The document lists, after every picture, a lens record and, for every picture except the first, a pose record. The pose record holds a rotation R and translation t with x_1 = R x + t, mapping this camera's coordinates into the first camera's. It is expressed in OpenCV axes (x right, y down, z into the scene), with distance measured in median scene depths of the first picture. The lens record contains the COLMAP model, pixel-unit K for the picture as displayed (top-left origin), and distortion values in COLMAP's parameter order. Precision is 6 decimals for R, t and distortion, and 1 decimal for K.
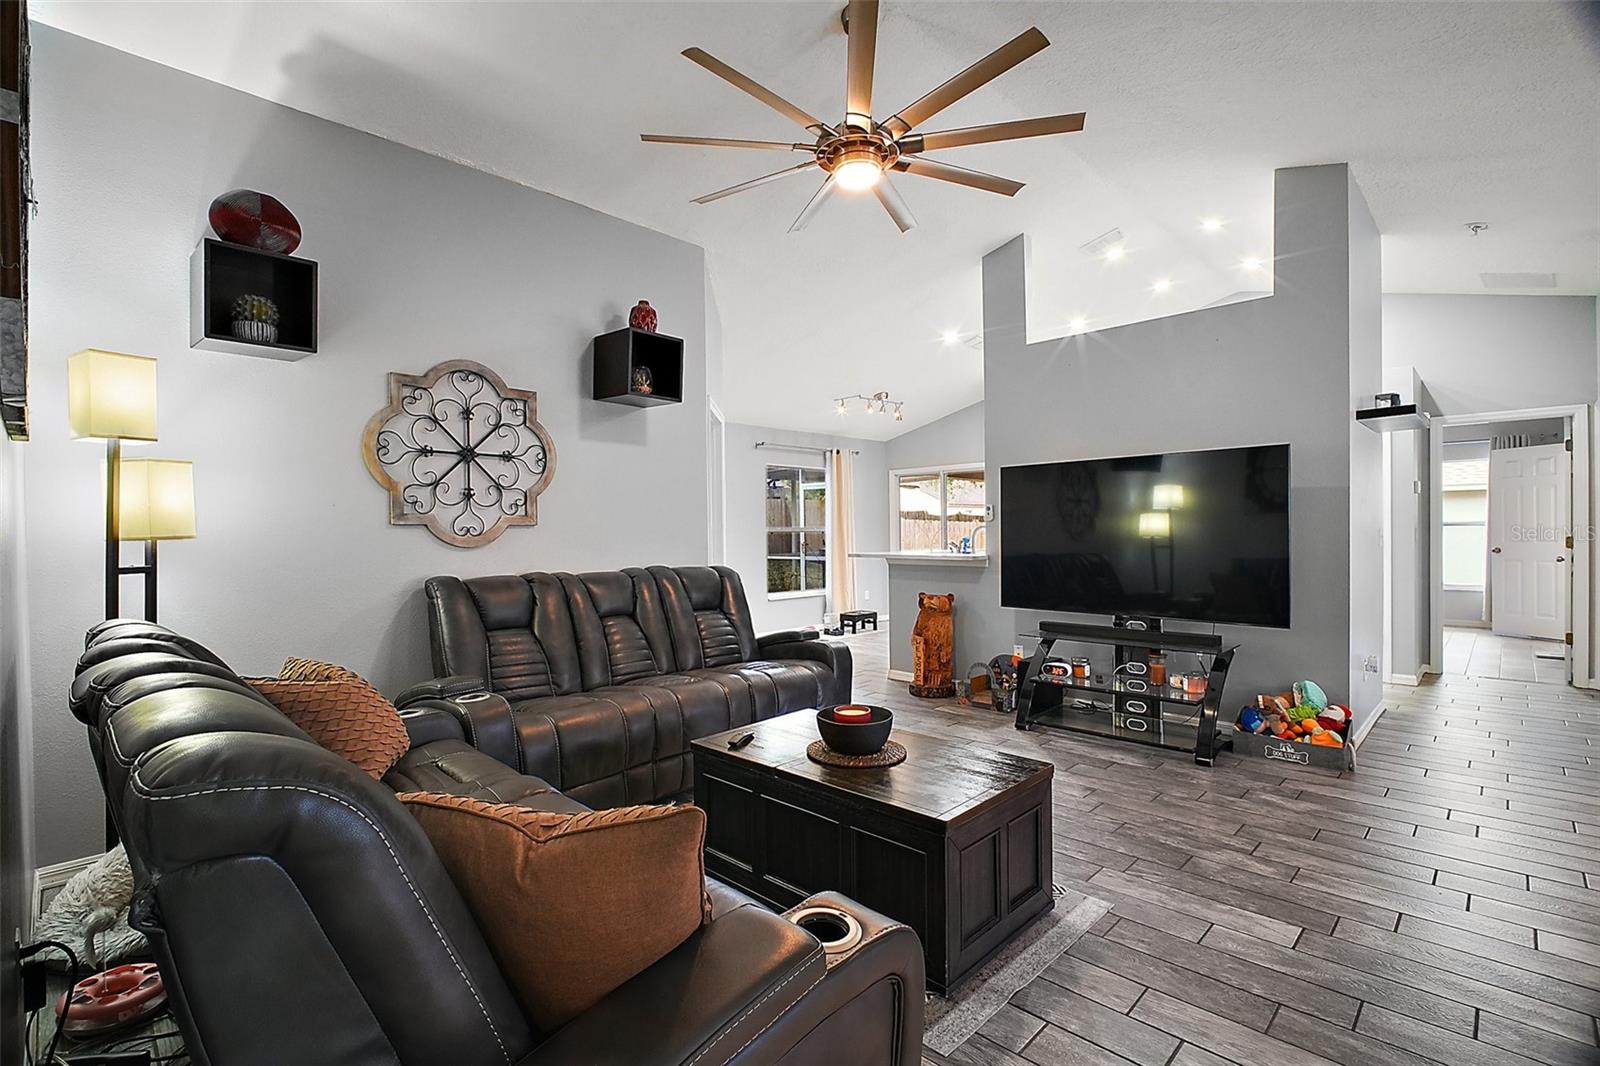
lens RADIAL K [[747.4, 0, 789.6], [0, 747.4, 531.2], [0, 0, 1]] dist [0.000284, -0.008916]
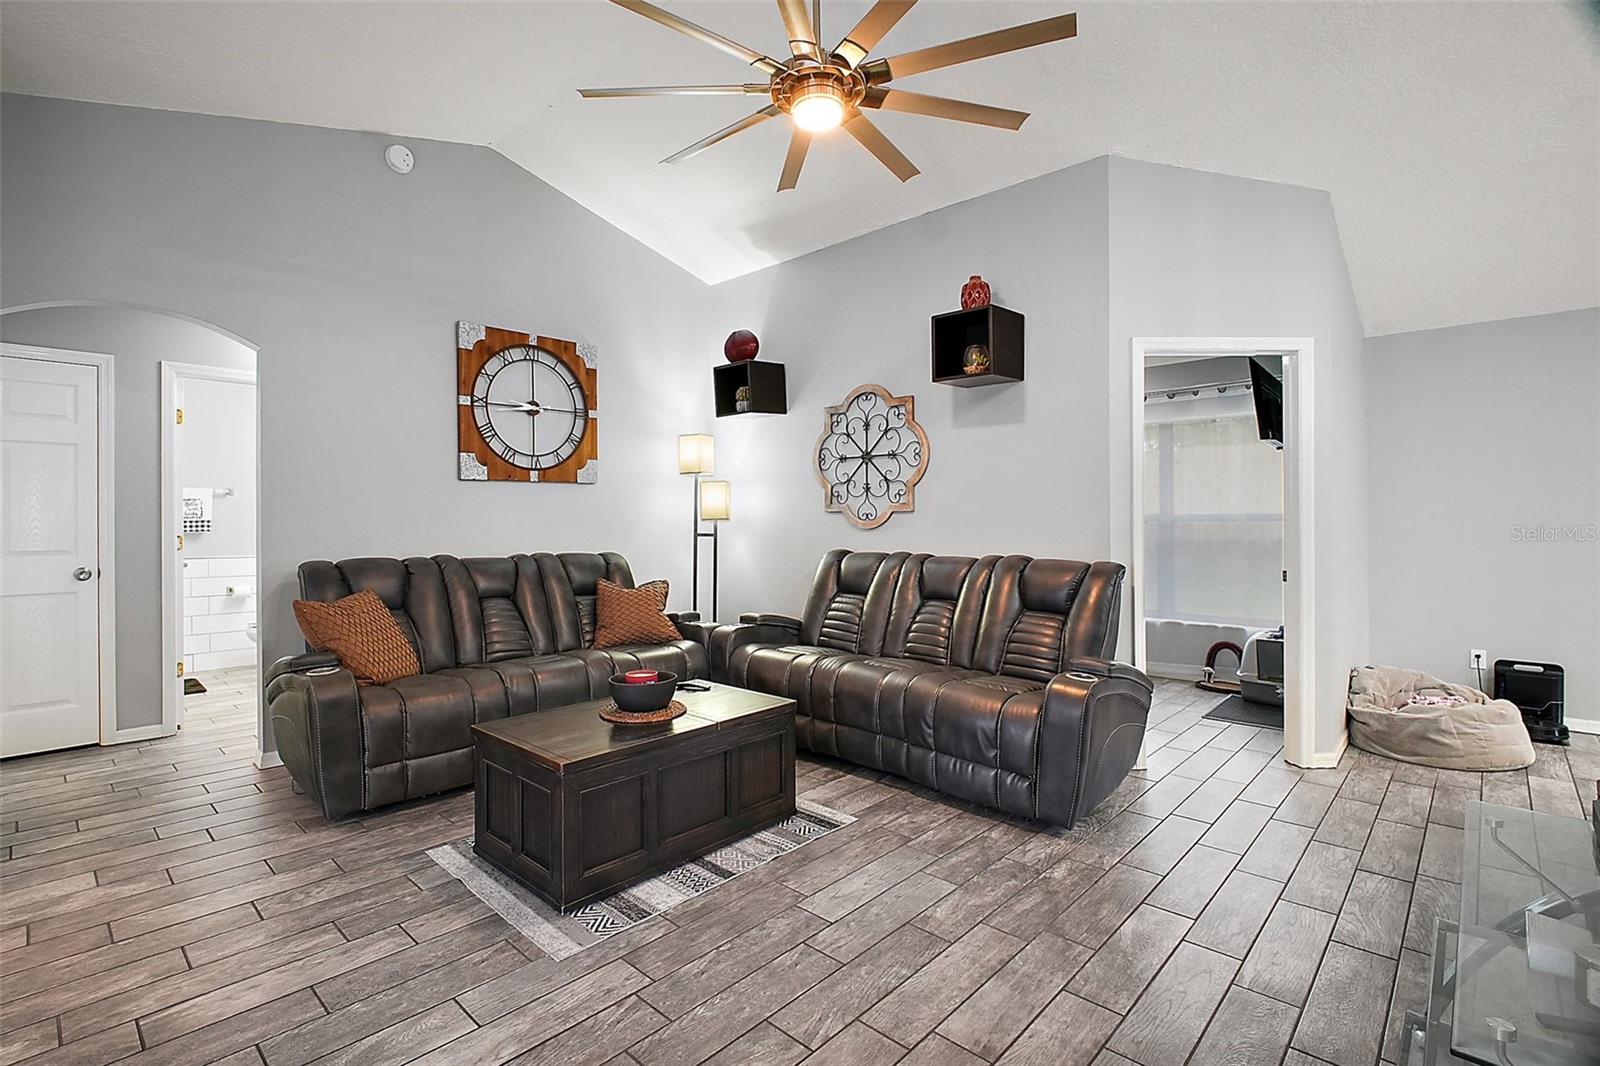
lens RADIAL K [[747.4, 0, 789.6], [0, 747.4, 531.2], [0, 0, 1]] dist [0.000284, -0.008916]
pose [[0.011312, 0.027490, -0.999558, 0.874884], [0.004191, 0.999612, 0.027539, -0.010757], [0.999927, -0.004500, 0.011192, 0.859544]]
